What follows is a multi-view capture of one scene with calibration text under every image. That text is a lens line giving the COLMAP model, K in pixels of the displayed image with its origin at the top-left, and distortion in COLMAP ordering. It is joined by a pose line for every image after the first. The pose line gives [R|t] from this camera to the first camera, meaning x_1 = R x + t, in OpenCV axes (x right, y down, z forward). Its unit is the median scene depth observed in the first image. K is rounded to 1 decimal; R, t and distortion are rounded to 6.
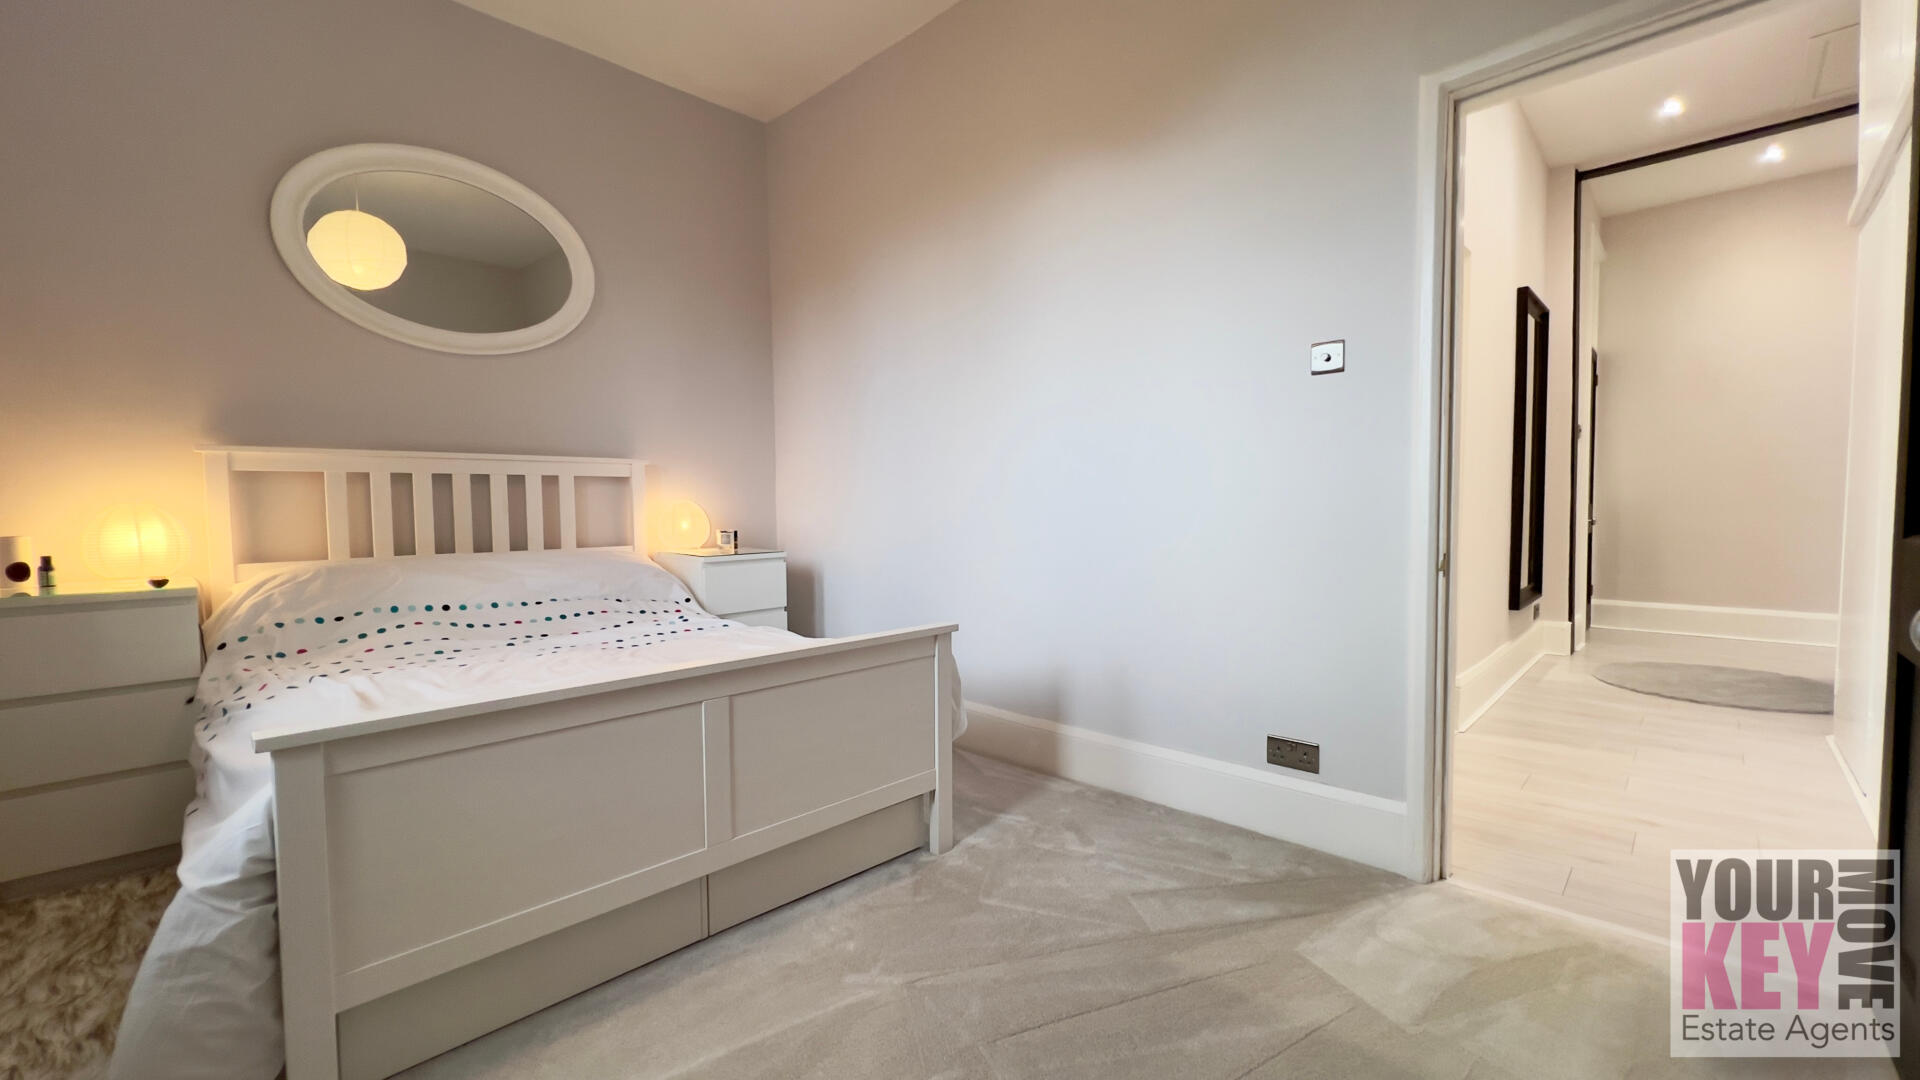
lens RADIAL K [[768.3, 0, 964.1], [0, 768.3, 539.4], [0, 0, 1]] dist [-0.000907, -0.004866]
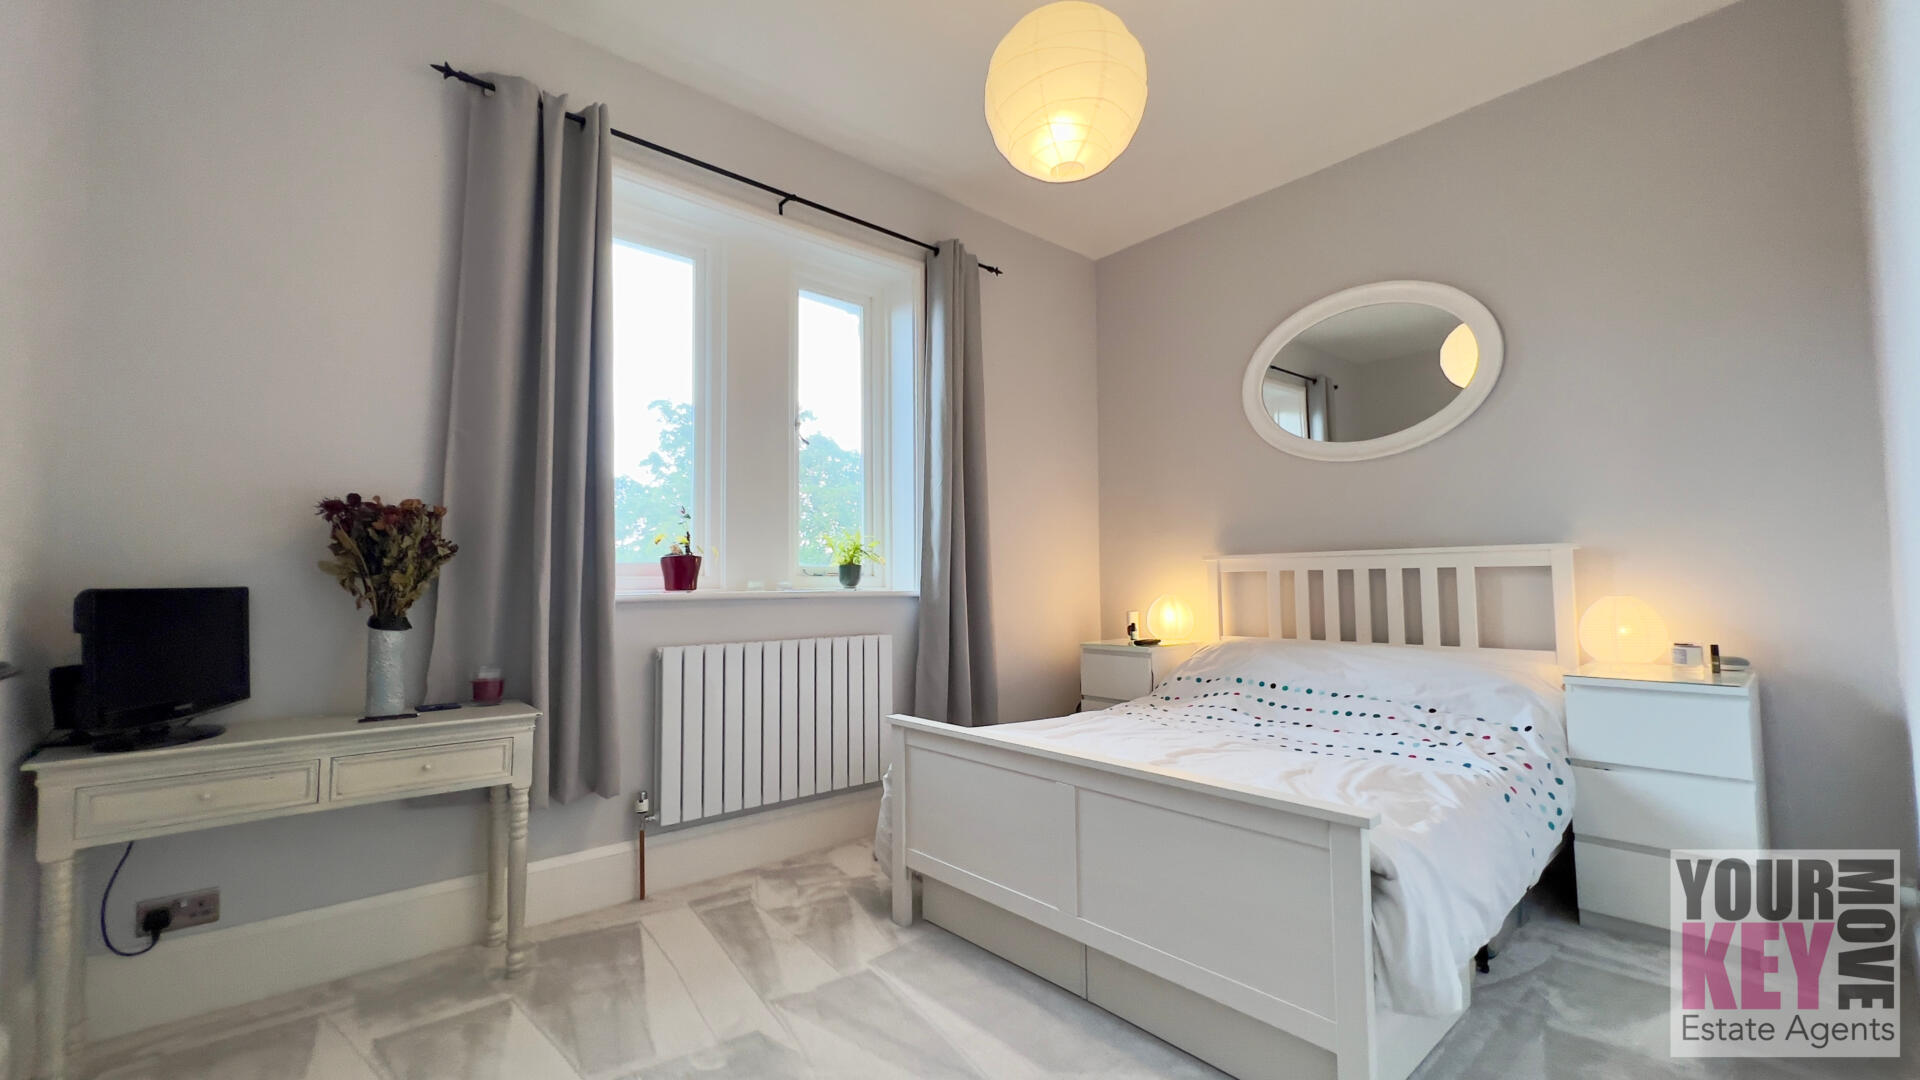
lens RADIAL K [[768.3, 0, 964.1], [0, 768.3, 539.4], [0, 0, 1]] dist [-0.000907, -0.004866]
pose [[-0.056139, -0.046911, -0.997320, 0.472617], [-0.039601, 0.998214, -0.044724, -0.056566], [0.997637, 0.036984, -0.057896, 0.496489]]
